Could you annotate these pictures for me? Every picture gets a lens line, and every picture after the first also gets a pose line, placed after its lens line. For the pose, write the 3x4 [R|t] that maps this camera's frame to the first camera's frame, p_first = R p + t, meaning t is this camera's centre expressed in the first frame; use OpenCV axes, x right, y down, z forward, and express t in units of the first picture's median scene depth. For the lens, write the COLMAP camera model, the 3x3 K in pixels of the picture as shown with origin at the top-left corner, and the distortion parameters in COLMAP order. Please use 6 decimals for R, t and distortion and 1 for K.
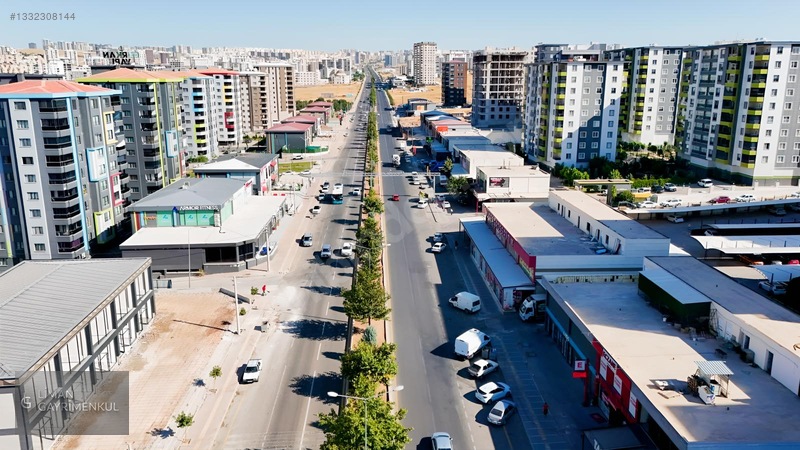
lens RADIAL K [[589.1, 0, 402.7], [0, 589.1, 211.2], [0, 0, 1]] dist [0.082997, -0.084934]
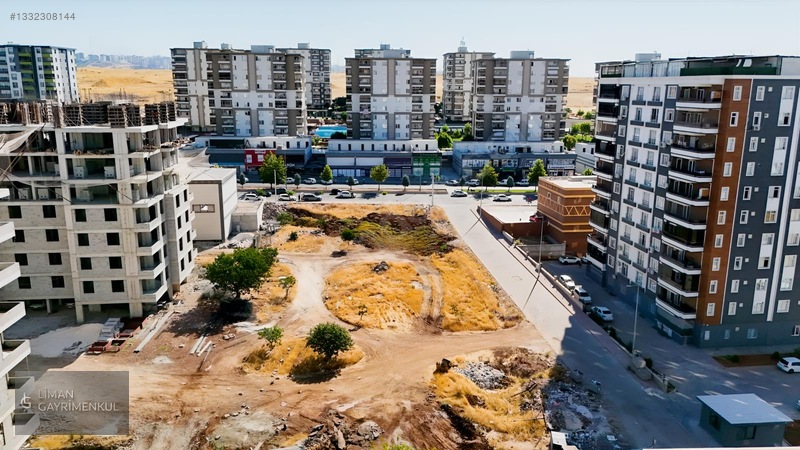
lens RADIAL K [[589.1, 0, 402.9], [0, 589.1, 211.5], [0, 0, 1]] dist [0.082997, -0.084934]
pose [[-0.003964, -0.212361, 0.977183, -1.038774], [0.214999, 0.954157, 0.208229, 0.019971], [-0.976606, 0.210919, 0.041875, 0.058180]]
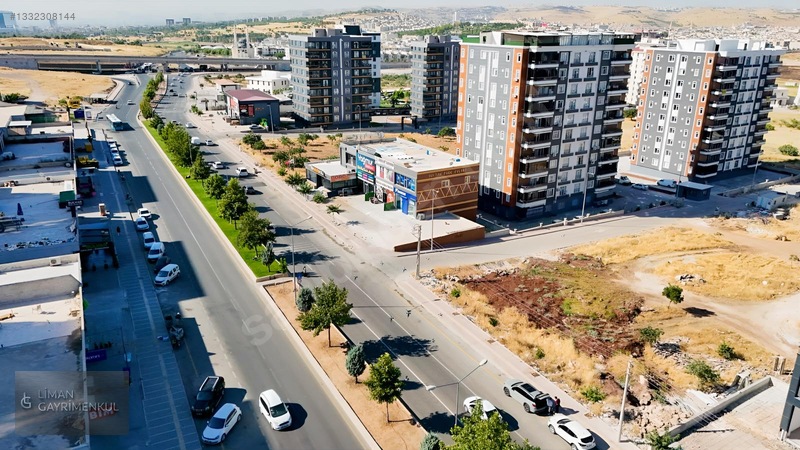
lens RADIAL K [[589.1, 0, 402.8], [0, 589.1, 212.6], [0, 0, 1]] dist [0.082997, -0.084934]
pose [[-0.903958, 0.119067, -0.410709, 0.103652], [-0.110875, 0.862345, 0.494031, -0.102788], [0.412996, 0.492121, -0.766323, 0.431251]]
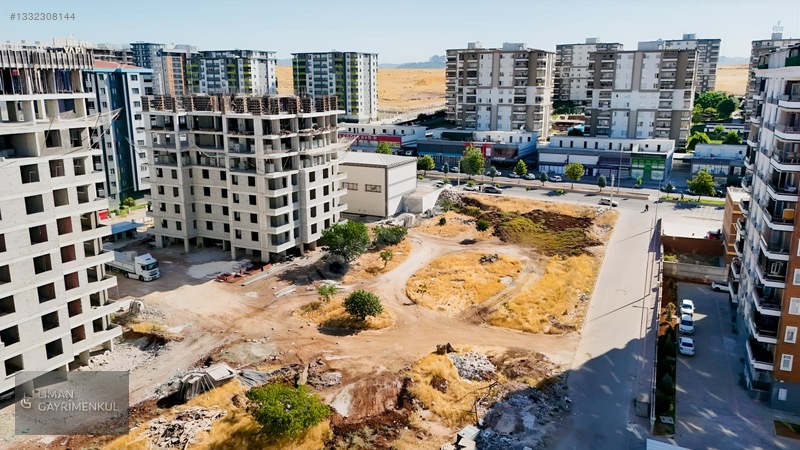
lens RADIAL K [[589.1, 0, 404.1], [0, 589.1, 212.0], [0, 0, 1]] dist [0.082997, -0.084934]
pose [[0.522199, -0.187751, 0.831900, -1.011211], [0.189689, 0.976601, 0.101336, 0.073037], [-0.831460, 0.104885, 0.545594, -0.174529]]
